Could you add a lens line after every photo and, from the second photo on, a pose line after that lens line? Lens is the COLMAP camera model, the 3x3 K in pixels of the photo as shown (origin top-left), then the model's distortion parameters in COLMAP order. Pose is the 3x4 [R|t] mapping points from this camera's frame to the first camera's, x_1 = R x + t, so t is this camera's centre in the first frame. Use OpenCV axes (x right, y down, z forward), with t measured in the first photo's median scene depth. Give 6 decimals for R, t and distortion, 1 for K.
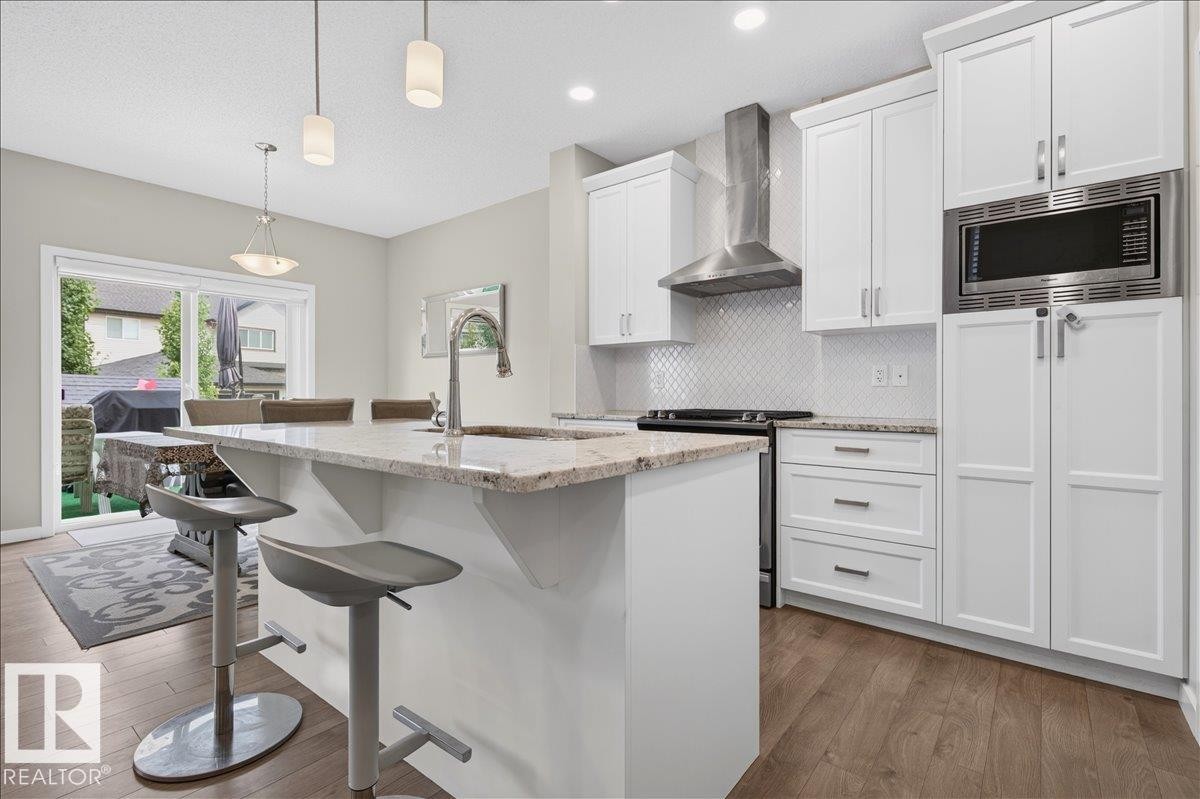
lens RADIAL K [[545.0, 0, 605.8], [0, 545.0, 394.5], [0, 0, 1]] dist [-0.000640, 0.000672]
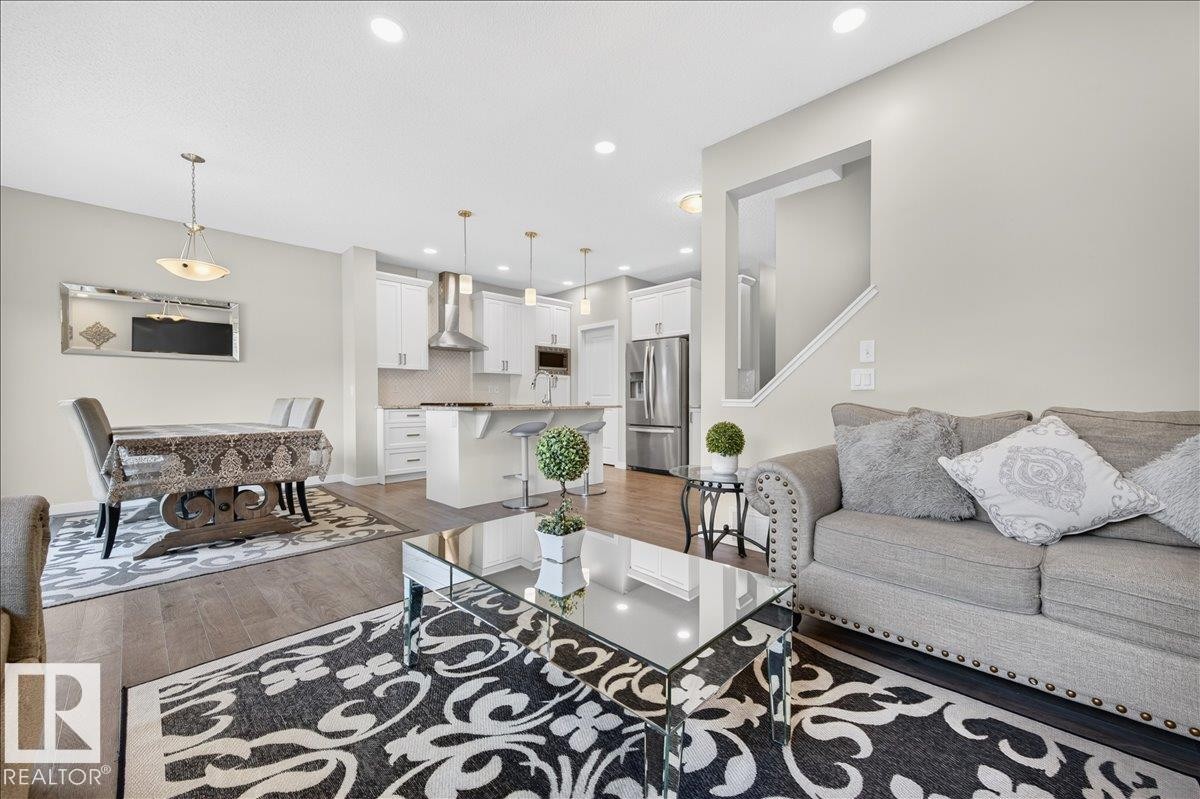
lens RADIAL K [[470.1, 0, 599.9], [0, 470.1, 400.8], [0, 0, 1]] dist [0.005960, -0.002093]
pose [[0.113917, -0.005191, 0.993477, -2.259026], [0.007560, 0.999962, 0.004358, 0.020575], [-0.993461, 0.007015, 0.113952, 0.203520]]
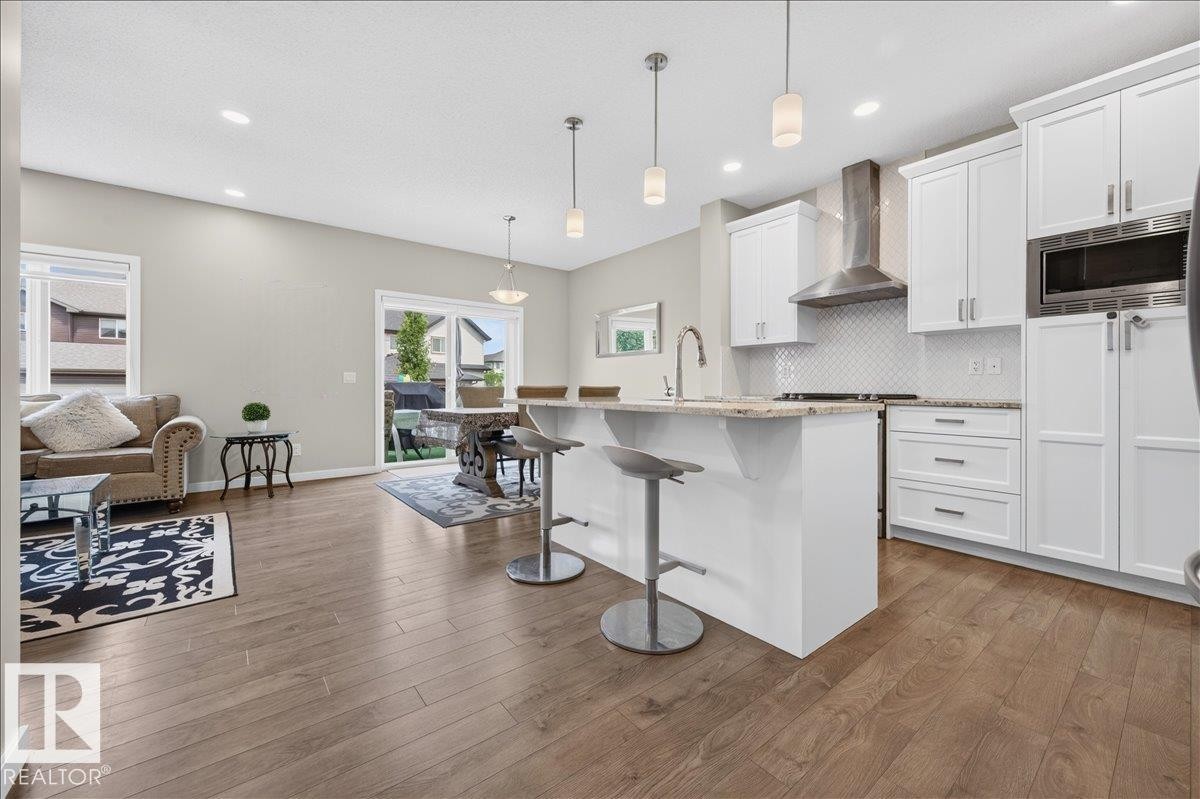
lens RADIAL K [[470.1, 0, 606.7], [0, 470.1, 388.1], [0, 0, 1]] dist [0.005960, -0.002093]
pose [[0.975688, 0.001772, -0.219157, -0.118537], [-0.002306, 0.999995, -0.002181, 0.025308], [0.219152, 0.002633, 0.975687, -0.320916]]
